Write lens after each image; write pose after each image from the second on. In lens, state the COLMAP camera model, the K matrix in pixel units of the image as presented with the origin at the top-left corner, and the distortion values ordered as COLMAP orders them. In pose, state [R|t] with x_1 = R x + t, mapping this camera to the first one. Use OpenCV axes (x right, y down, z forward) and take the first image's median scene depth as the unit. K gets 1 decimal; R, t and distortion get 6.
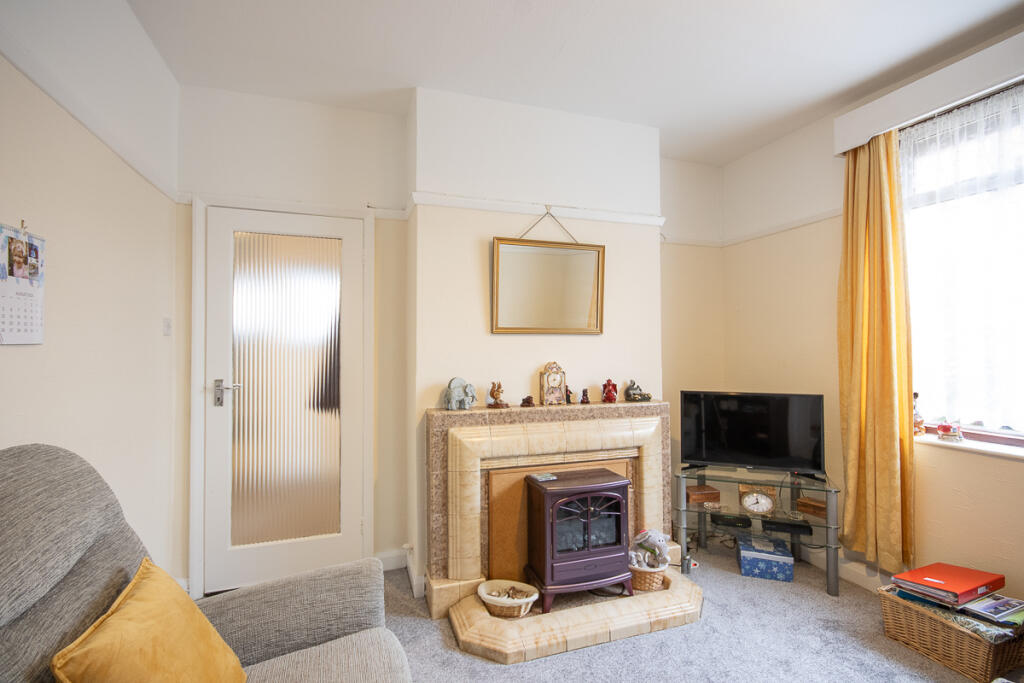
lens RADIAL K [[486.1, 0, 512.0], [0, 486.1, 341.5], [0, 0, 1]] dist [-0.000411, -0.000380]
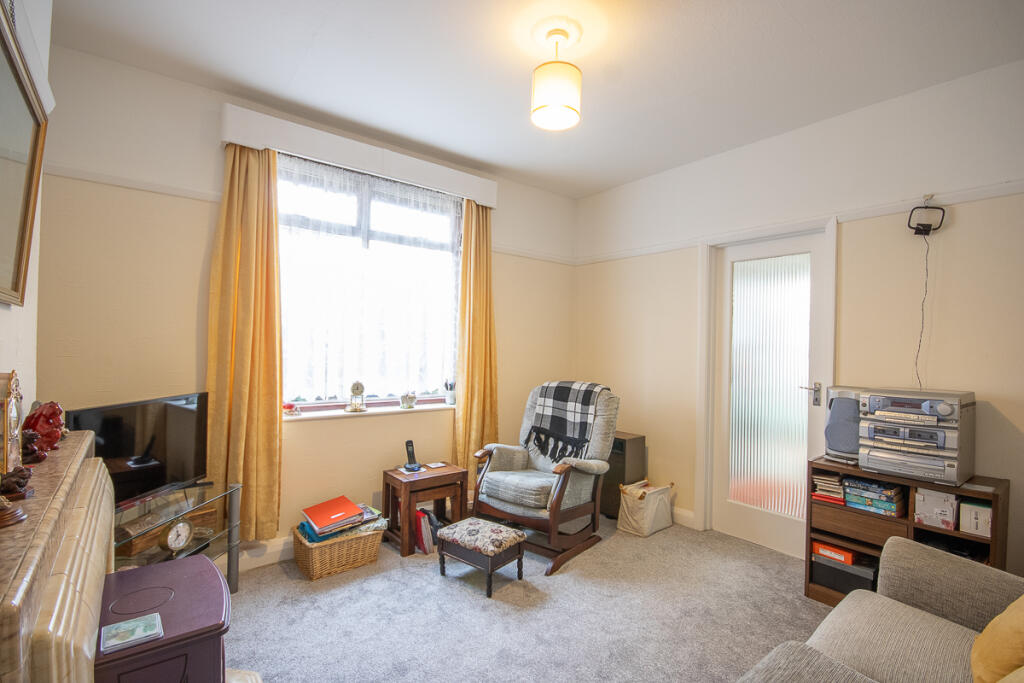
lens RADIAL K [[471.6, 0, 512.0], [0, 471.6, 361.8], [0, 0, 1]] dist [-0.000444, -0.000043]
pose [[-0.329716, -0.031426, 0.943557, -0.471447], [-0.020324, 0.999450, 0.026185, 0.017217], [-0.943861, -0.010544, -0.330174, 0.888219]]
